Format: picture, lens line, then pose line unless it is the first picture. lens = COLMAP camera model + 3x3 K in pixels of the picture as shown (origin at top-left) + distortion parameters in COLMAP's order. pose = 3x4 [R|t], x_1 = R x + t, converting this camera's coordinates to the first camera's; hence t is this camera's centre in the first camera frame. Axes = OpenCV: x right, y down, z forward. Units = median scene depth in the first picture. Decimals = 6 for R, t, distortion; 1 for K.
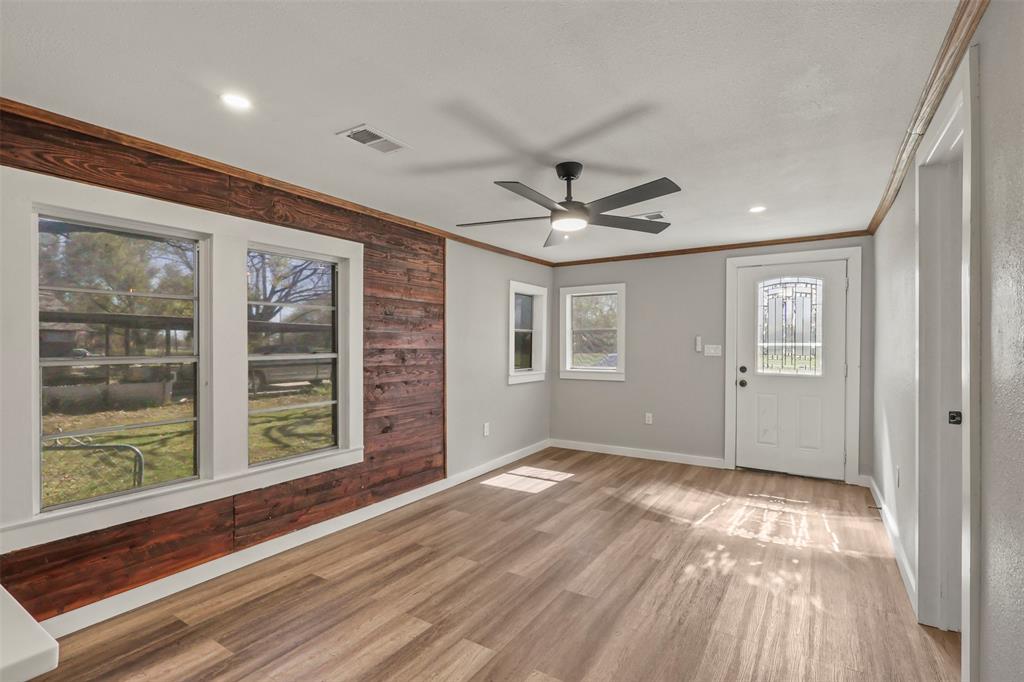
lens RADIAL K [[475.2, 0, 510.5], [0, 475.2, 348.3], [0, 0, 1]] dist [-0.008758, 0.001605]
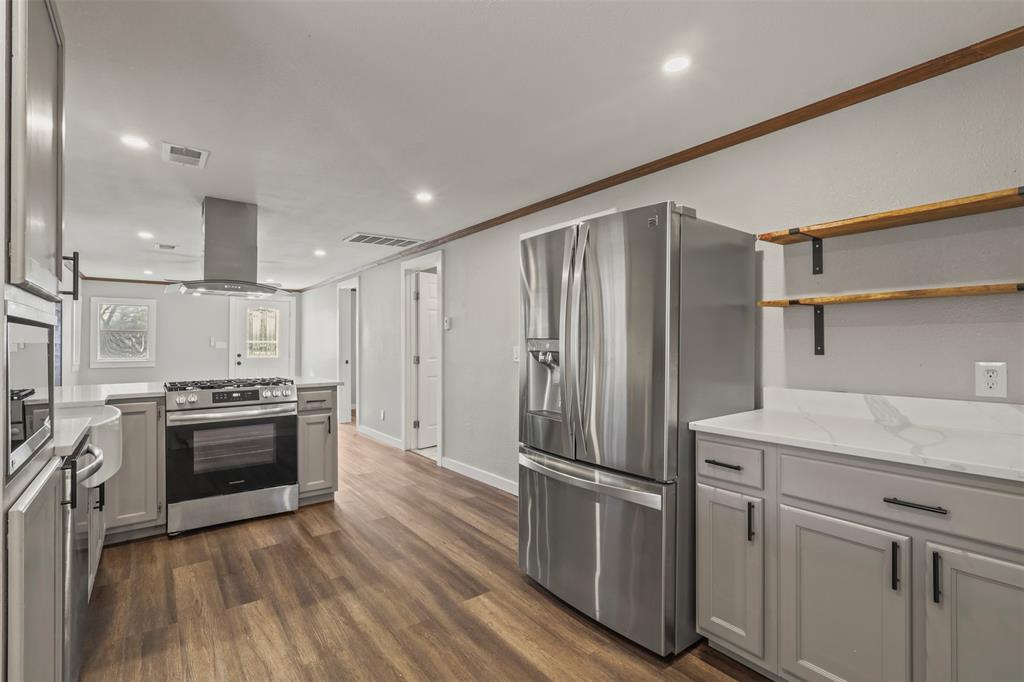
lens RADIAL K [[475.2, 0, 513.1], [0, 475.2, 343.0], [0, 0, 1]] dist [-0.008758, 0.001605]
pose [[0.336890, 0.002657, 0.941540, -1.091226], [0.008139, 0.999950, -0.005734, 0.019801], [-0.941509, 0.009595, 0.336852, -0.754367]]
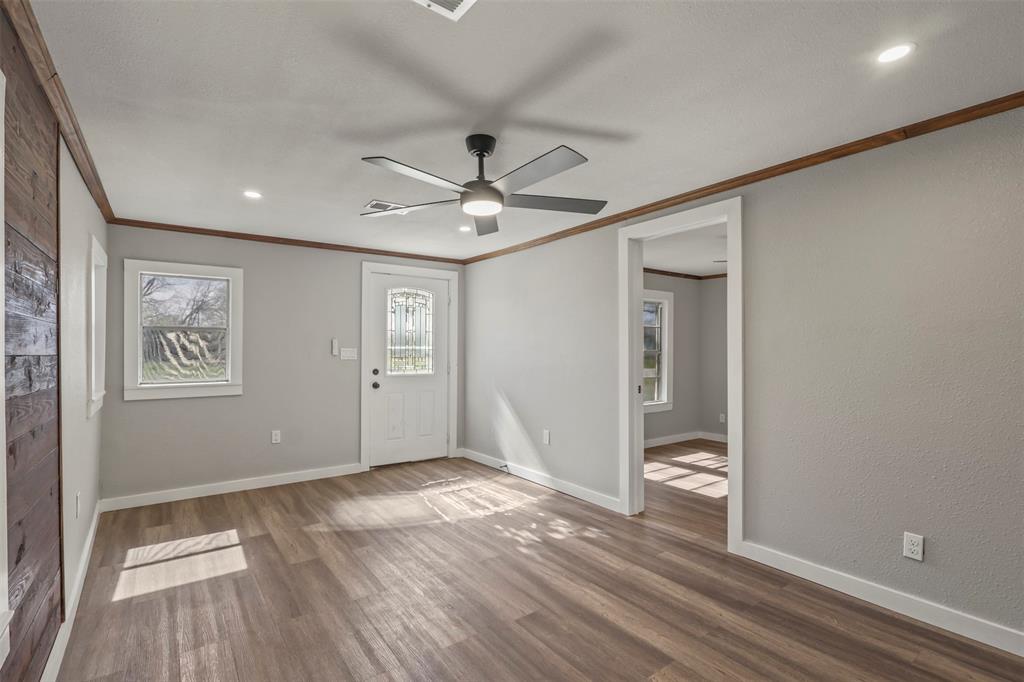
lens RADIAL K [[475.2, 0, 509.6], [0, 475.2, 351.1], [0, 0, 1]] dist [-0.008758, 0.001605]
pose [[0.362811, -0.003360, 0.931857, -0.468450], [0.008544, 0.999963, 0.000278, 0.002247], [-0.931824, 0.007861, 0.362826, 0.444999]]
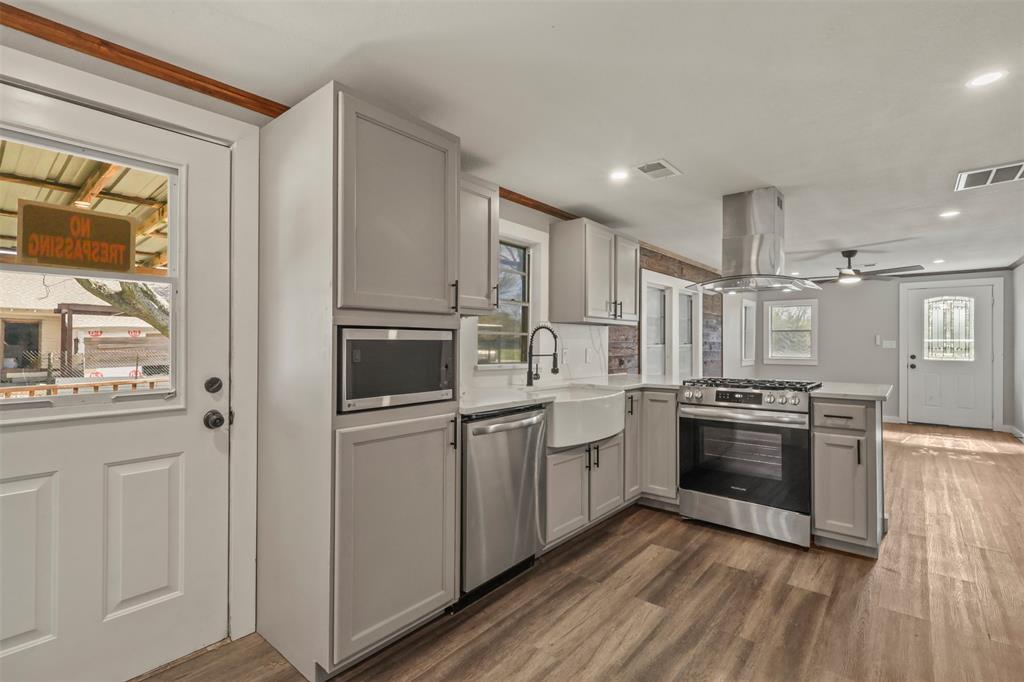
lens RADIAL K [[475.2, 0, 502.3], [0, 475.2, 337.0], [0, 0, 1]] dist [-0.008758, 0.001605]
pose [[0.989751, 0.002461, -0.142781, -0.744120], [-0.005273, 0.999799, -0.019319, 0.021655], [0.142705, 0.019874, 0.989566, -0.852976]]
